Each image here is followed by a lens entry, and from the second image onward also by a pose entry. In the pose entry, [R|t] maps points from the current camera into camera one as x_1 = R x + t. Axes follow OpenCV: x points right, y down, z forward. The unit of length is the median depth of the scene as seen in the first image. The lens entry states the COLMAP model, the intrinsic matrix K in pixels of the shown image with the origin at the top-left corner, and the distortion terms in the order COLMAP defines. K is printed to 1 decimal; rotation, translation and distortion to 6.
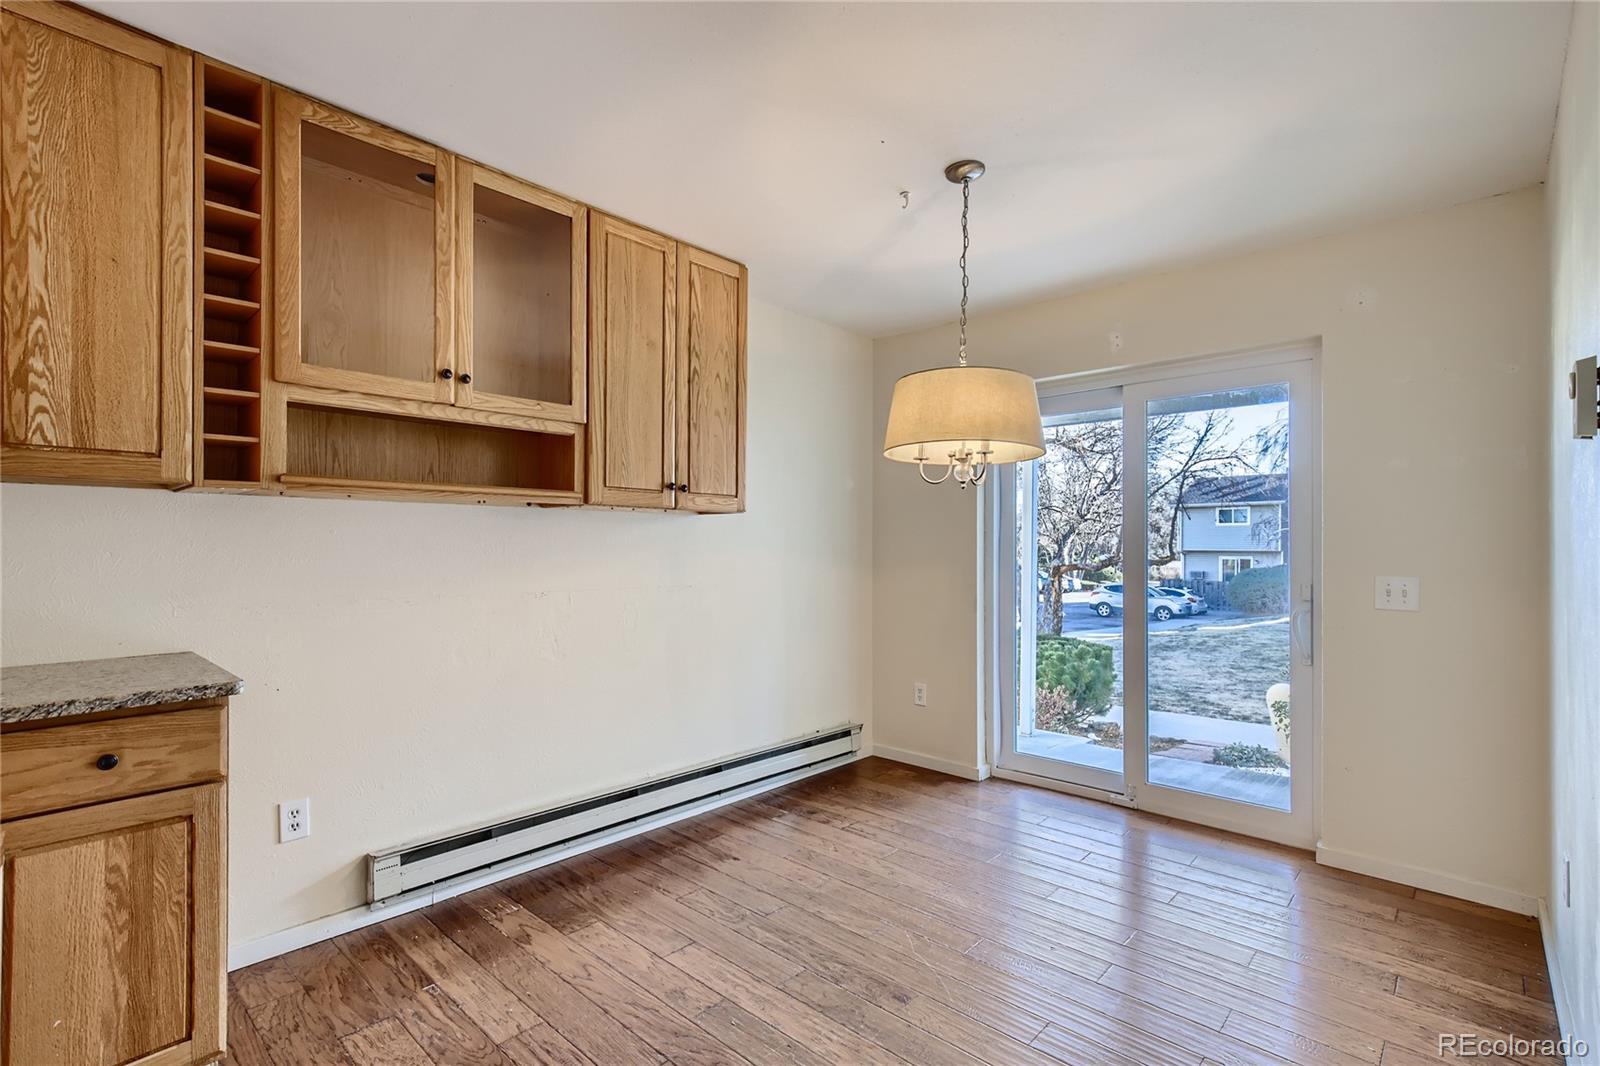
lens RADIAL K [[745.2, 0, 803.7], [0, 745.2, 546.3], [0, 0, 1]] dist [-0.000069, 0.000065]
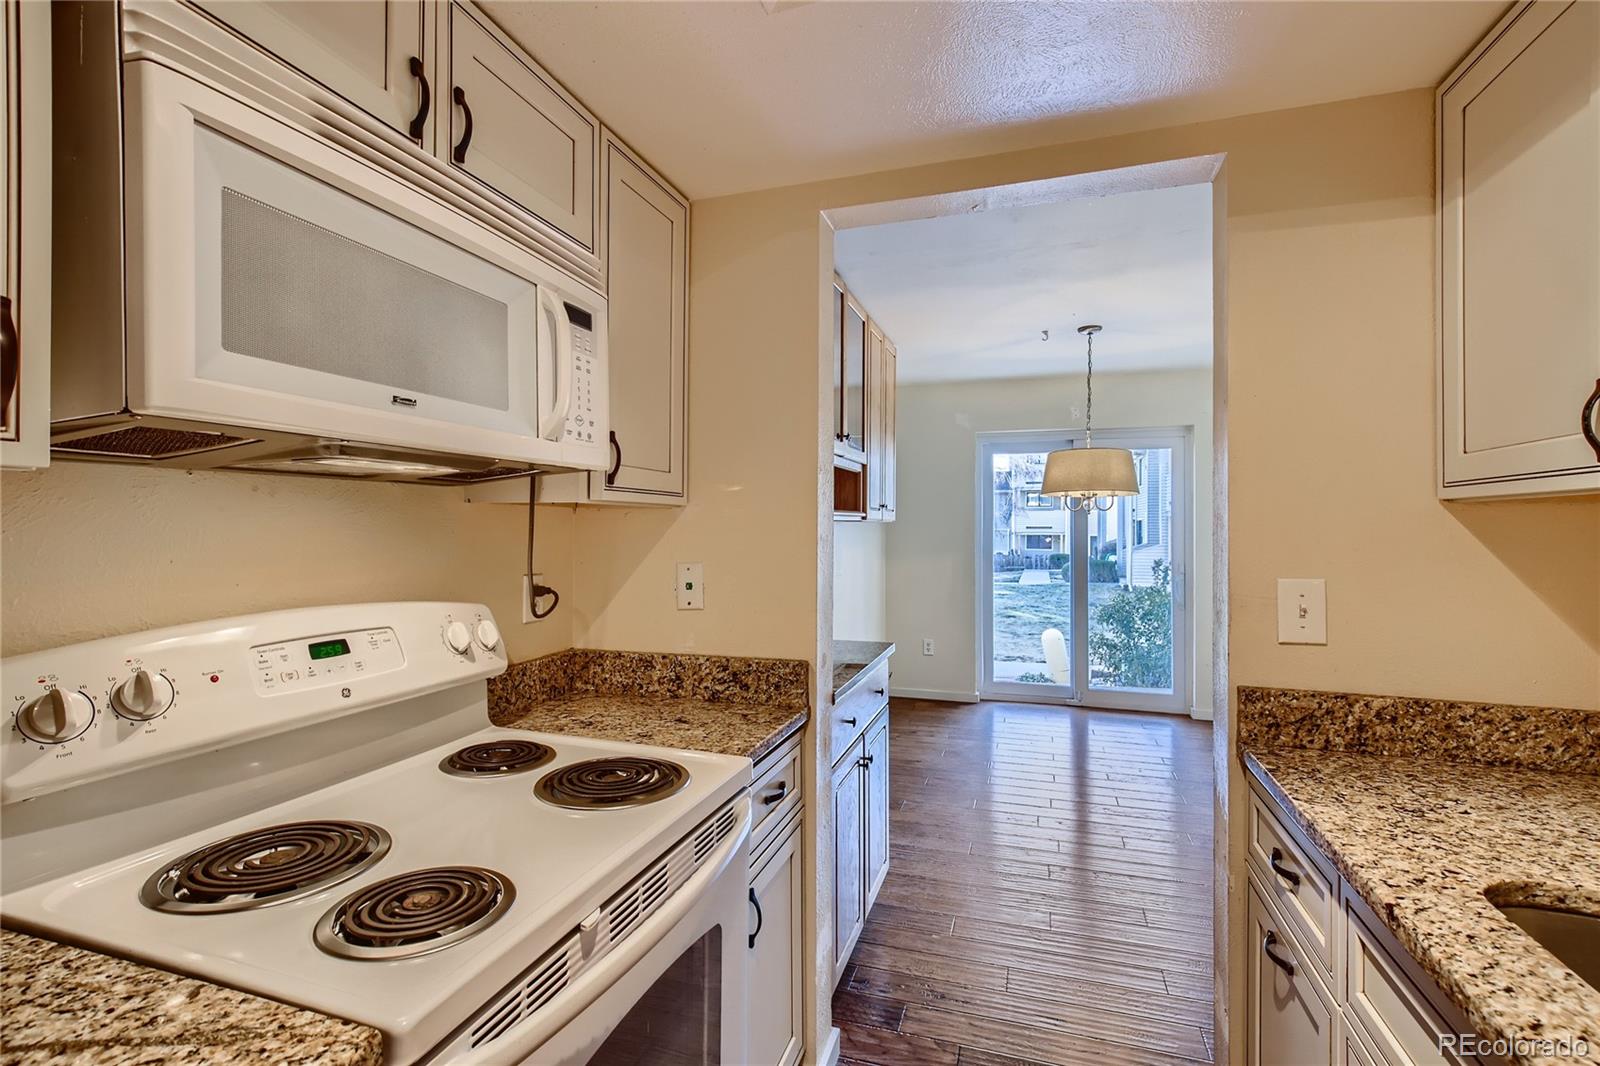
lens RADIAL K [[738.3, 0, 799.6], [0, 738.3, 520.4], [0, 0, 1]] dist [0.001248, 0.006678]
pose [[0.908290, 0.001208, 0.418340, -0.778488], [0.001073, 0.999986, -0.005218, -0.038476], [-0.418341, 0.005189, 0.908275, -0.187371]]
